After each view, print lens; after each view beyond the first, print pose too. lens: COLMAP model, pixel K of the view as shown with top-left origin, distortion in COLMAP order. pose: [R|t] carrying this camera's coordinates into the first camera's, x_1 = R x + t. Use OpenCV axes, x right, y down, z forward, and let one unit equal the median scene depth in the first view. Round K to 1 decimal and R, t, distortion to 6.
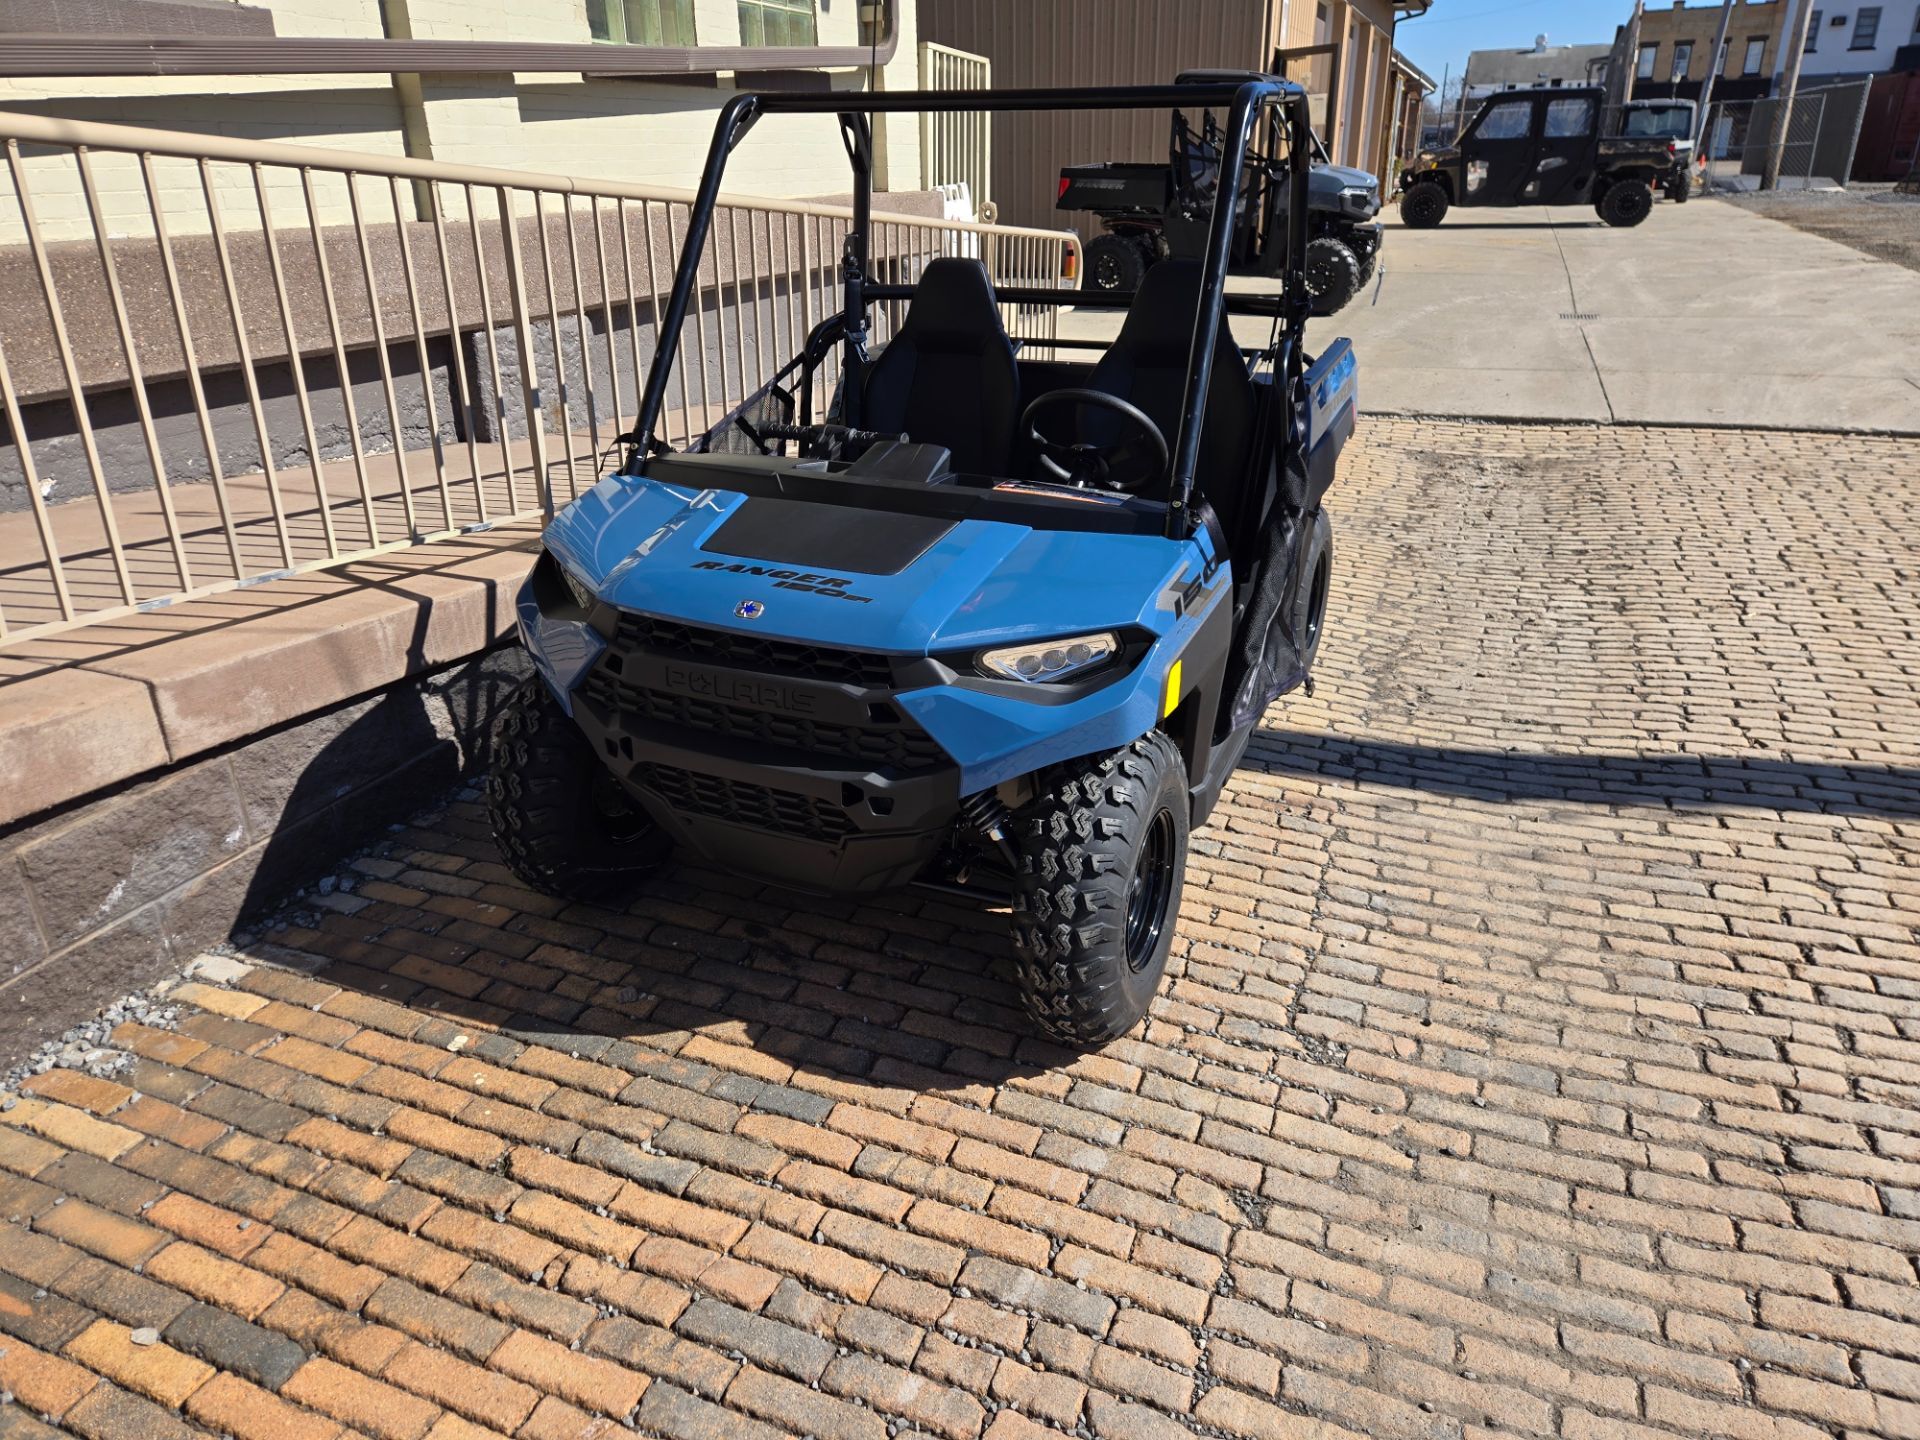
lens RADIAL K [[1238.3, 0, 972.4], [0, 1238.3, 717.8], [0, 0, 1]] dist [0.048285, -0.025338]
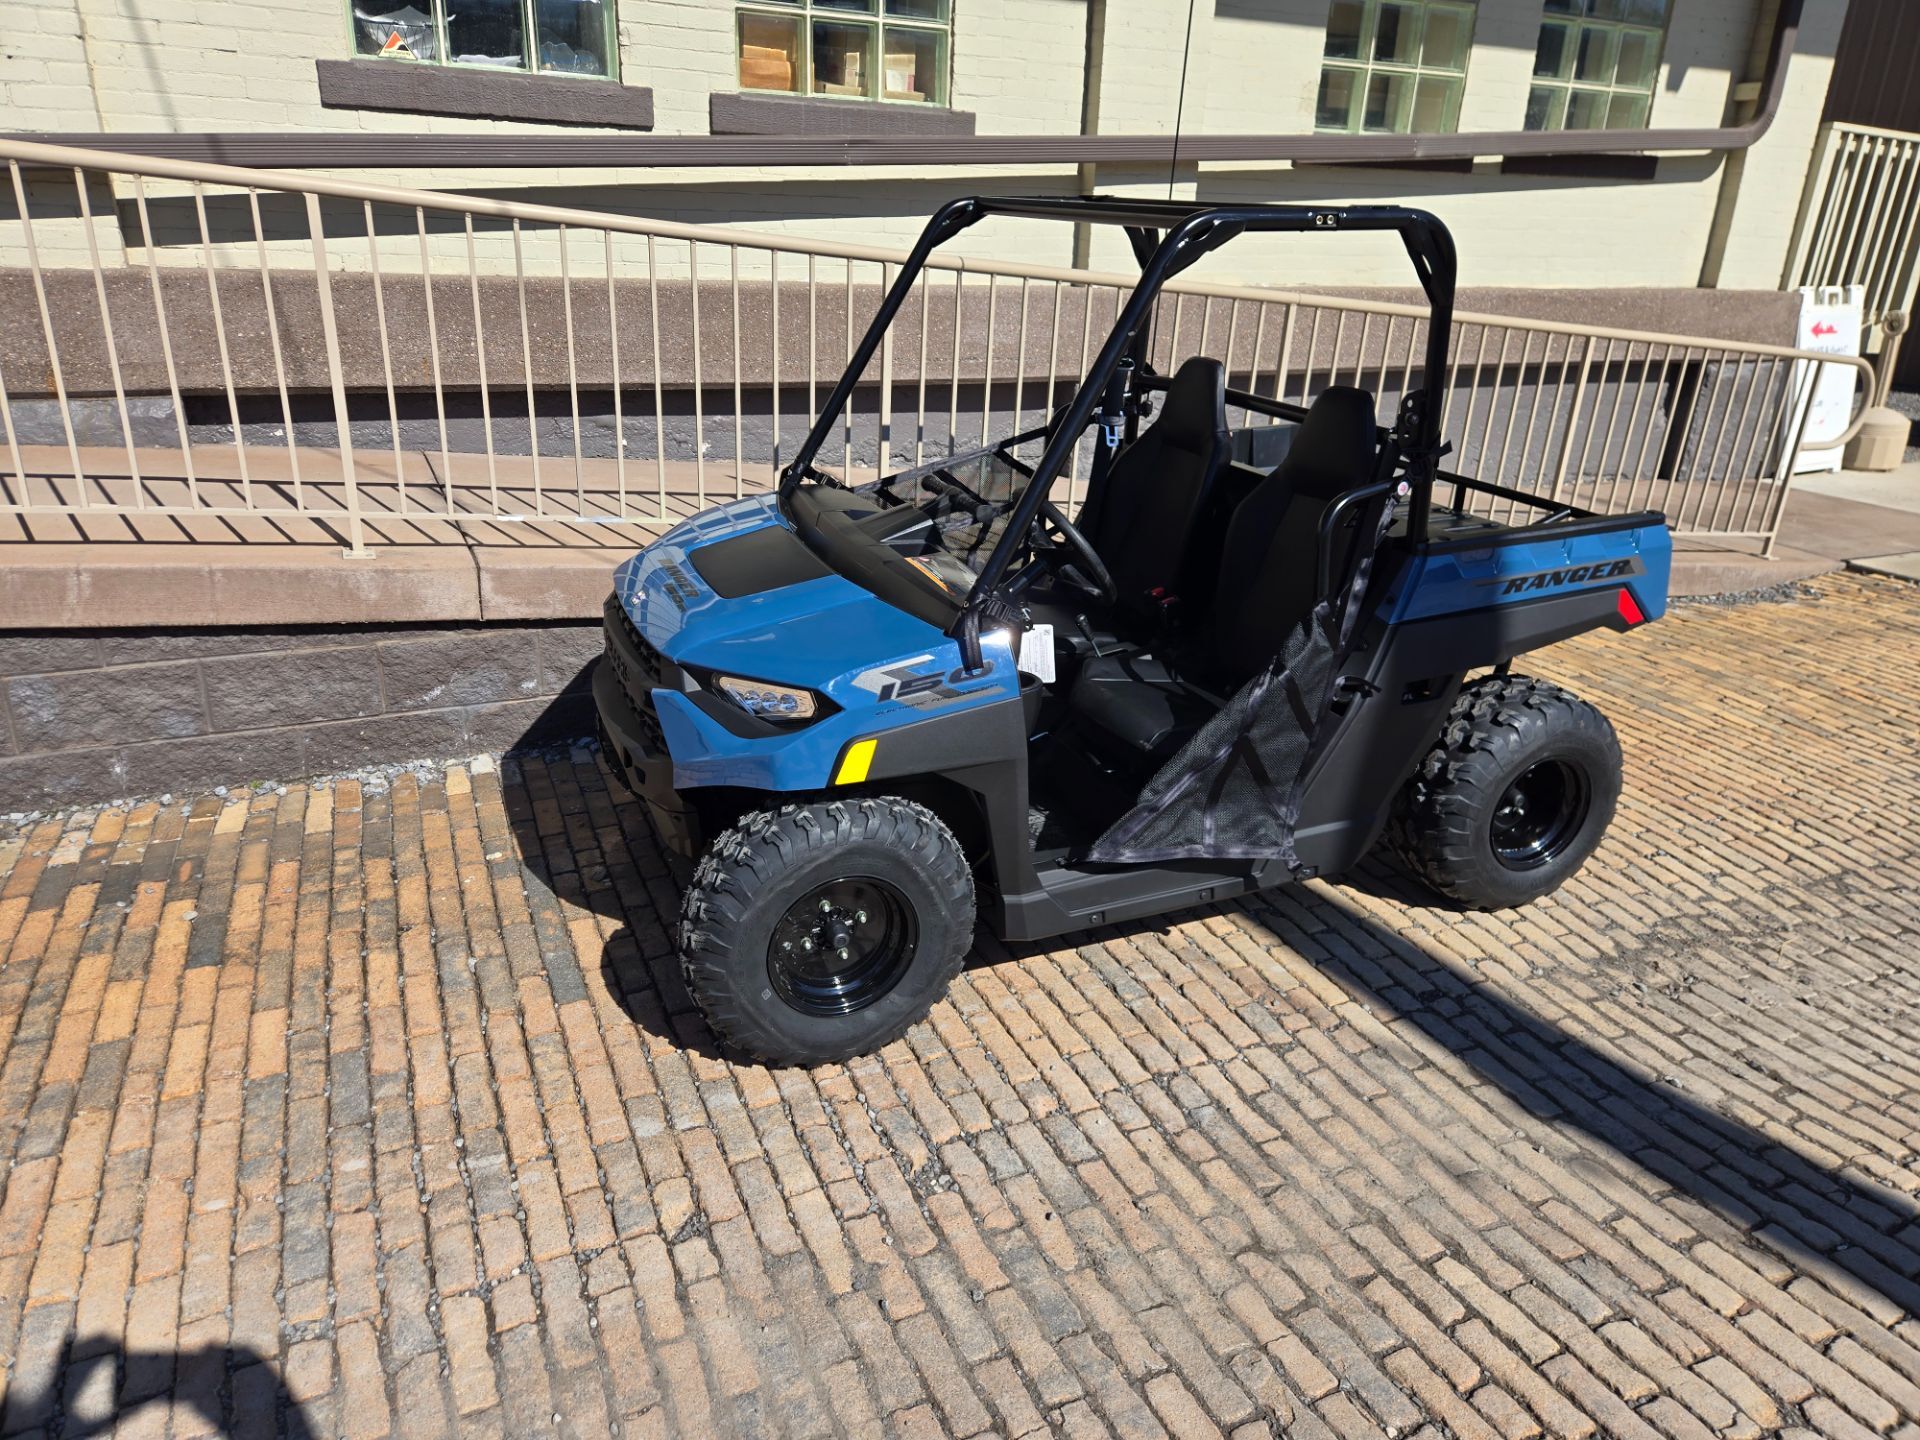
lens RADIAL K [[1238.3, 0, 956.5], [0, 1238.3, 722.6], [0, 0, 1]] dist [0.048285, -0.025338]
pose [[0.739405, 0.292472, -0.606416, 0.636530], [-0.318390, 0.945531, 0.067813, -0.114868], [0.593219, 0.142936, 0.792250, 0.155084]]
